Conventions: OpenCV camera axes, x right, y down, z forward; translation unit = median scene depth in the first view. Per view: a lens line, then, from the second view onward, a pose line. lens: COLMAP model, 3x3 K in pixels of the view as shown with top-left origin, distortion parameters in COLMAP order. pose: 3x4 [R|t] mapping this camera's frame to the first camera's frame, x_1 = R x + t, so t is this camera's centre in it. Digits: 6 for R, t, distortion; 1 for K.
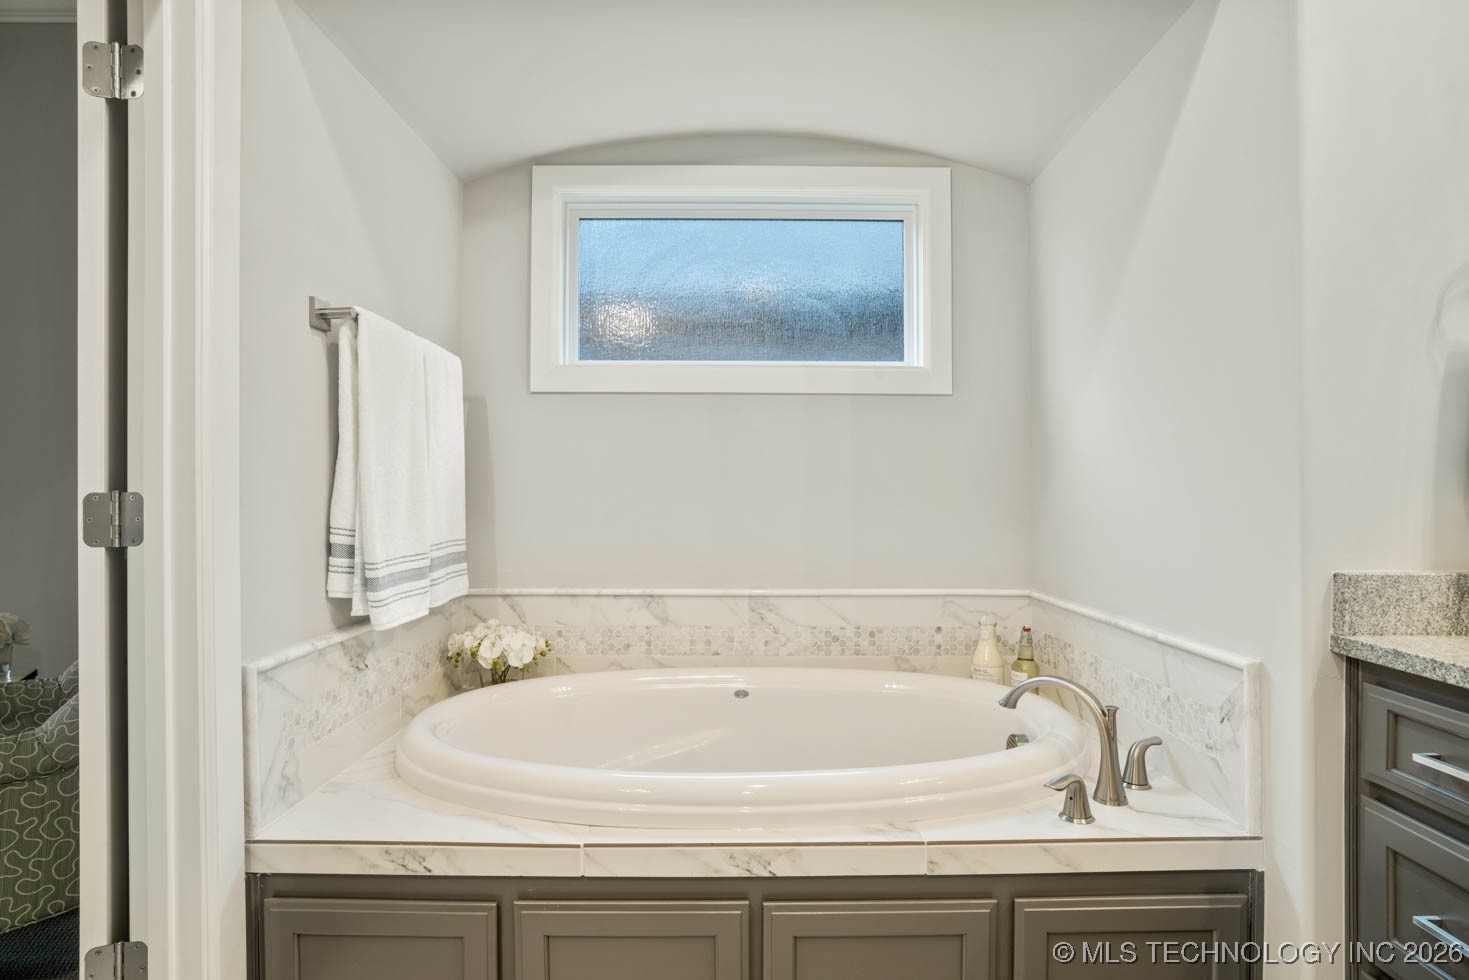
lens RADIAL K [[768.7, 0, 734.5], [0, 768.7, 490.0], [0, 0, 1]] dist [-0.076234, 0.048667]
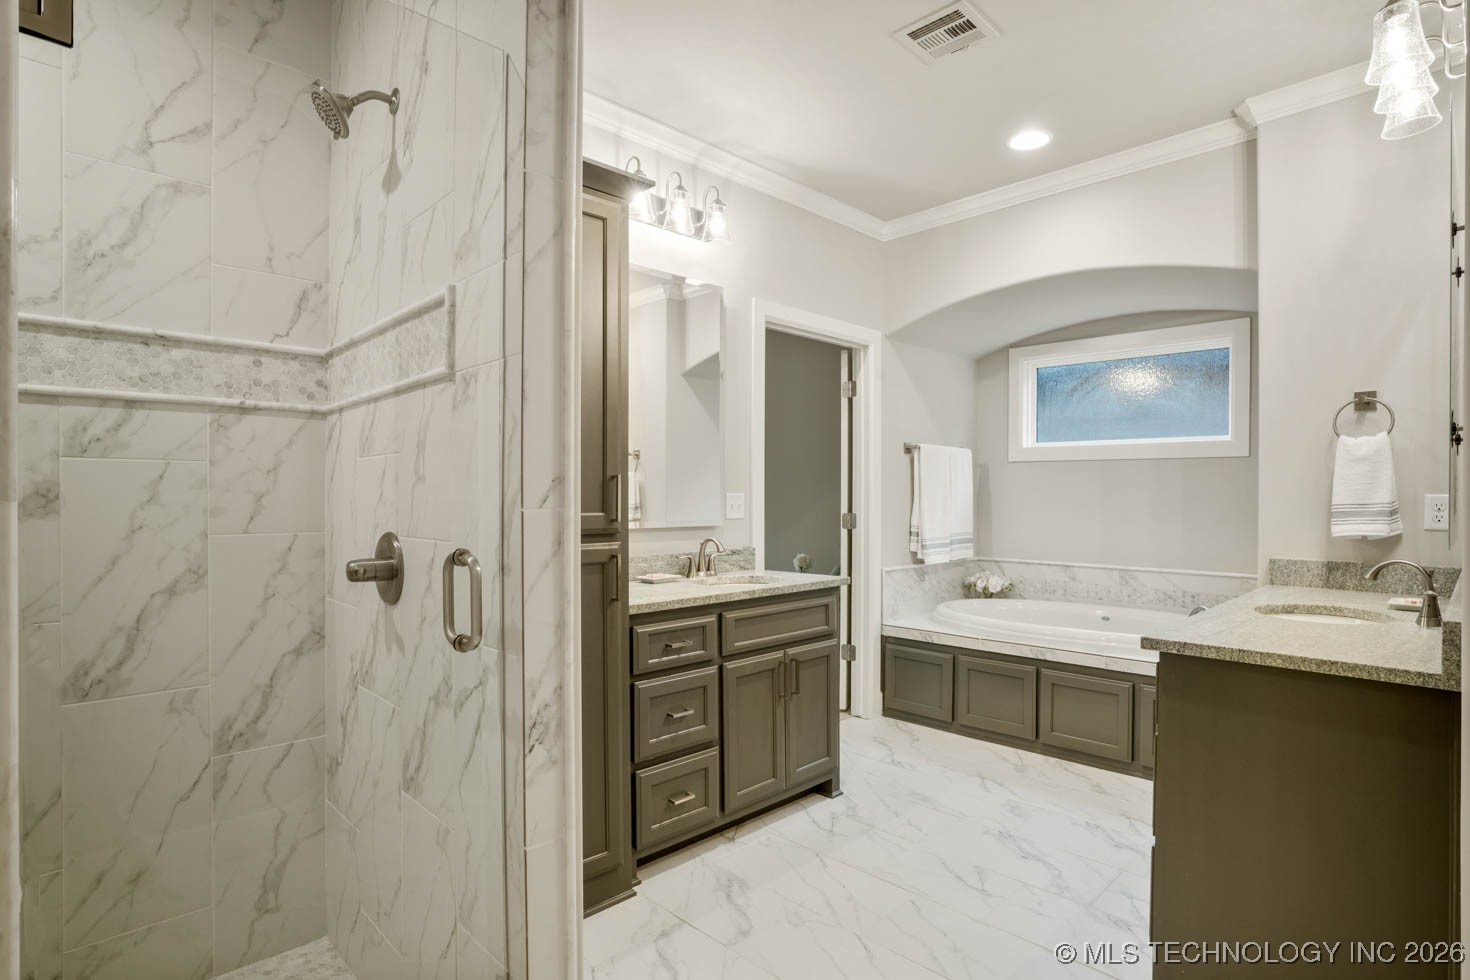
lens RADIAL K [[745.0, 0, 737.7], [0, 745.0, 504.1], [0, 0, 1]] dist [-0.067483, 0.032879]
pose [[0.698084, 0.011120, -0.715929, 0.905767], [-0.000943, 0.999893, 0.014612, -0.063340], [0.716015, -0.009525, 0.698020, -1.262231]]
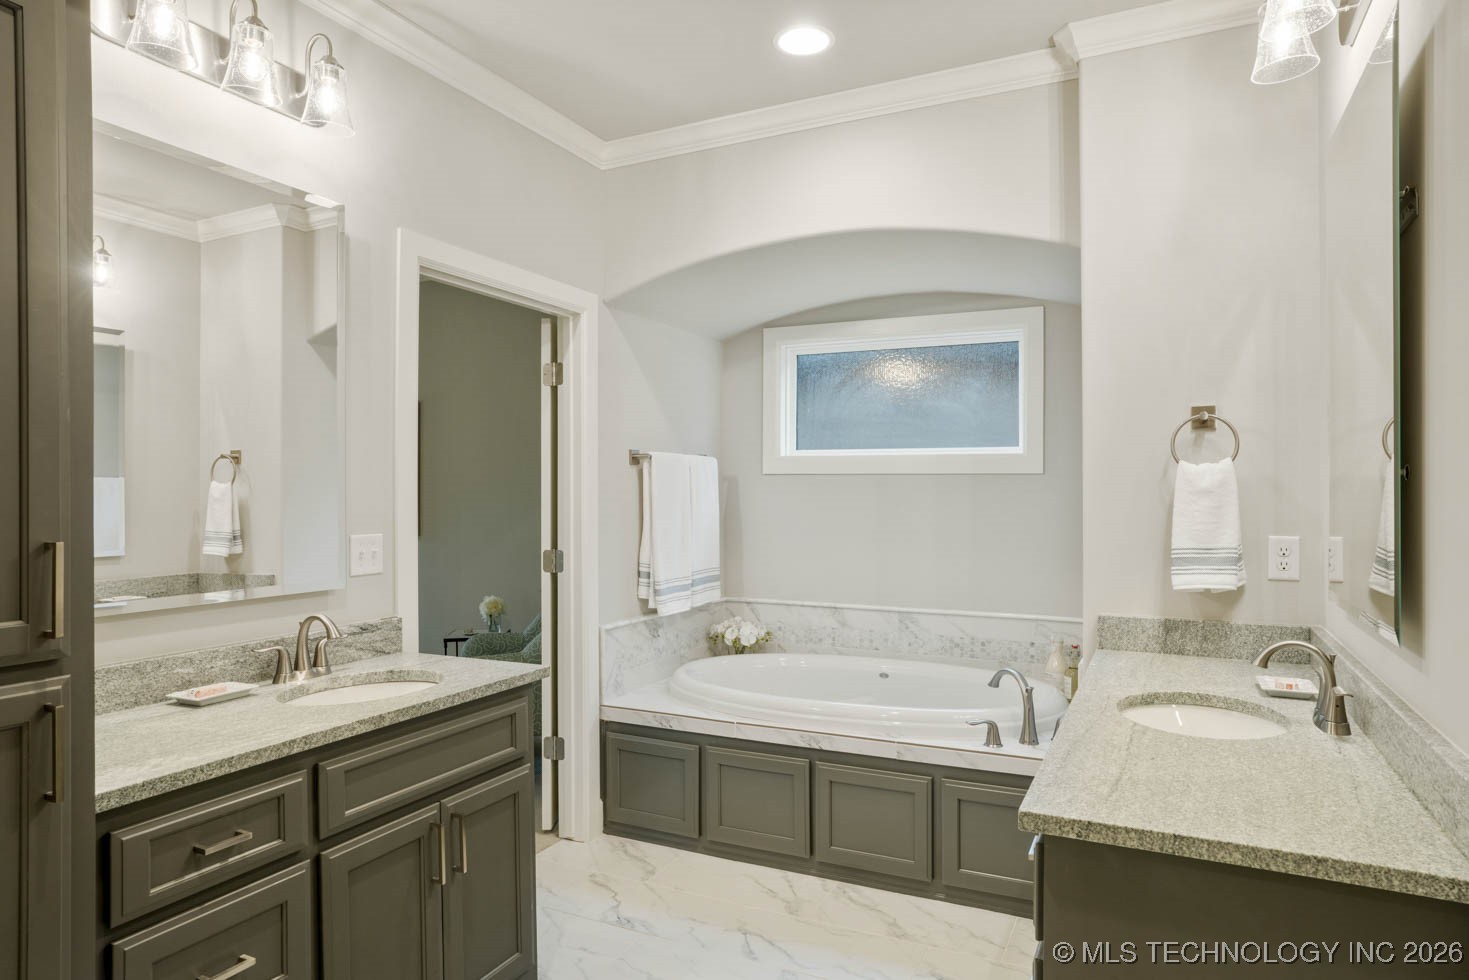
lens RADIAL K [[873.1, 0, 734.5], [0, 873.1, 490.0], [0, 0, 1]] dist [-0.050632, 0.038631]
pose [[0.897176, -0.000256, -0.441673, 0.676132], [0.000633, 1.000000, 0.000707, -0.138401], [0.441673, -0.000913, 0.897176, -0.913224]]
